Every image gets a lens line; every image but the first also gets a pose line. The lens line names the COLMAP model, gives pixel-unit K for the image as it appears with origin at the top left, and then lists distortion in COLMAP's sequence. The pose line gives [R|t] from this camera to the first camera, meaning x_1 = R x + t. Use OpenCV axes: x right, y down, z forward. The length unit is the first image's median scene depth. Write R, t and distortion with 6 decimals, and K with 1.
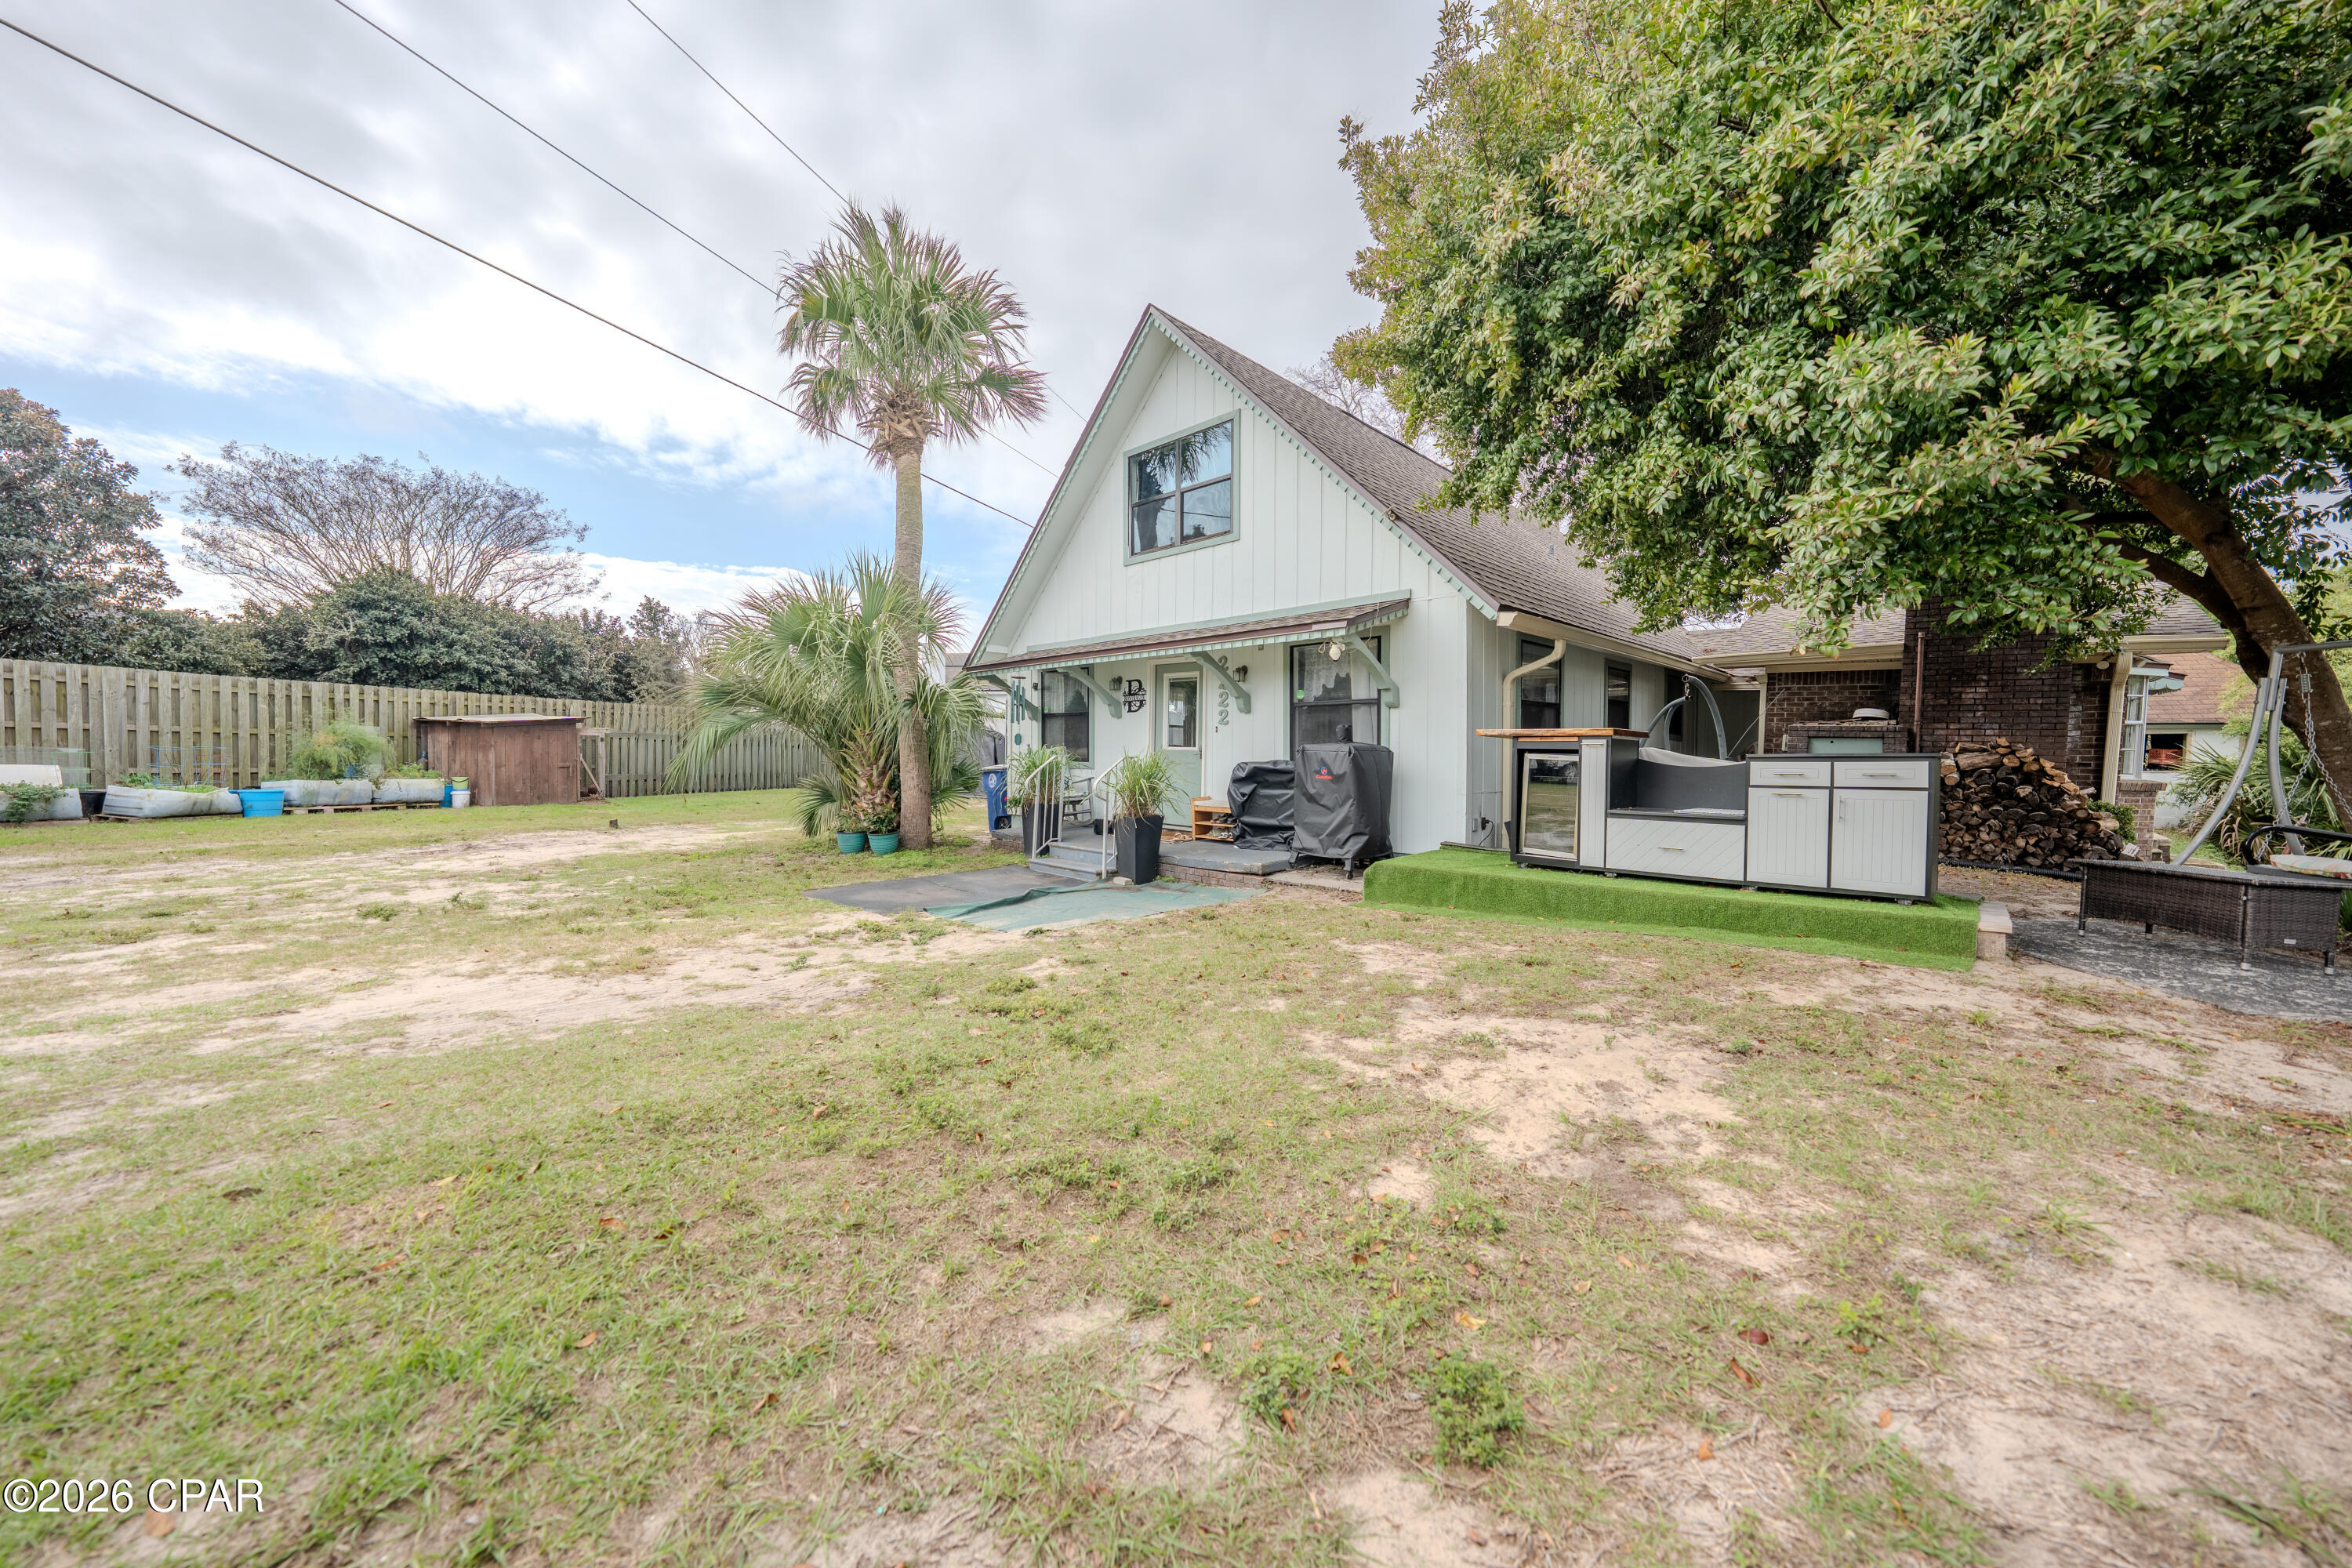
lens RADIAL K [[830.2, 0, 1175.2], [0, 830.2, 801.1], [0, 0, 1]] dist [0.000970, 0.000208]
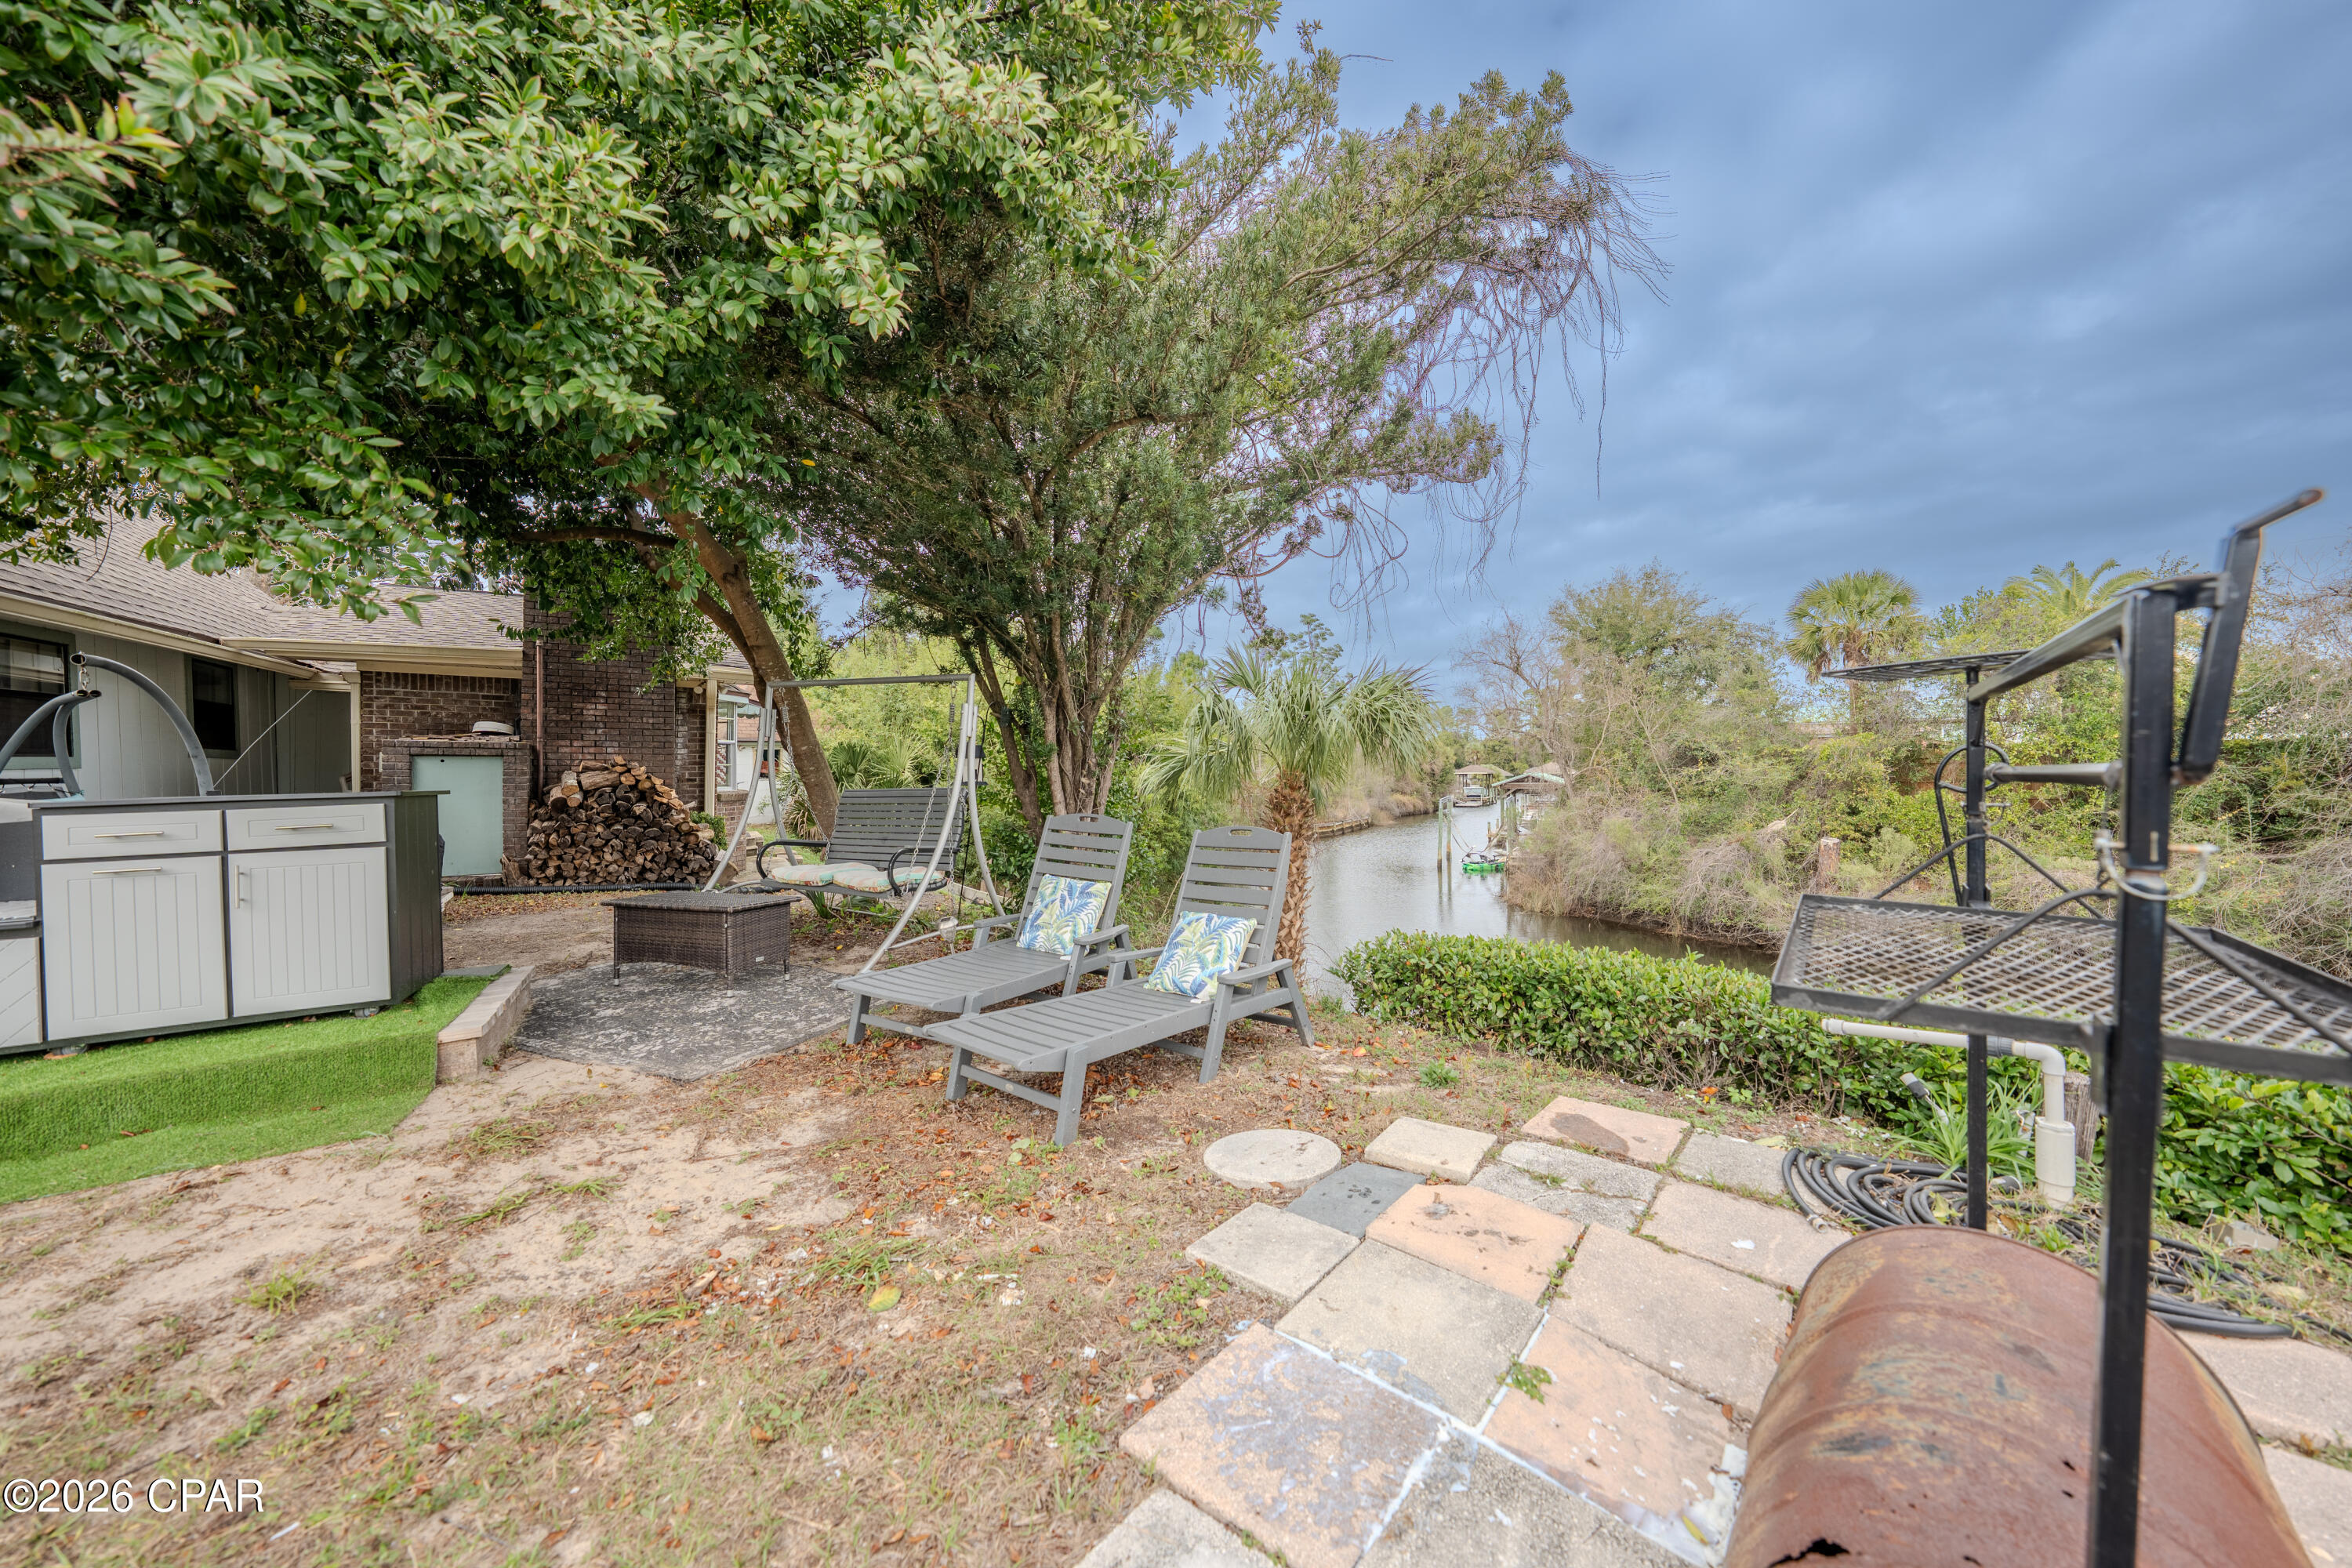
lens RADIAL K [[830.2, 0, 1185.2], [0, 830.2, 786.1], [0, 0, 1]] dist [0.000970, 0.000208]
pose [[0.262181, -0.039990, 0.964190, 0.216612], [0.067407, 0.997459, 0.023041, -0.017637], [-0.962662, 0.058953, 0.264211, 0.087636]]
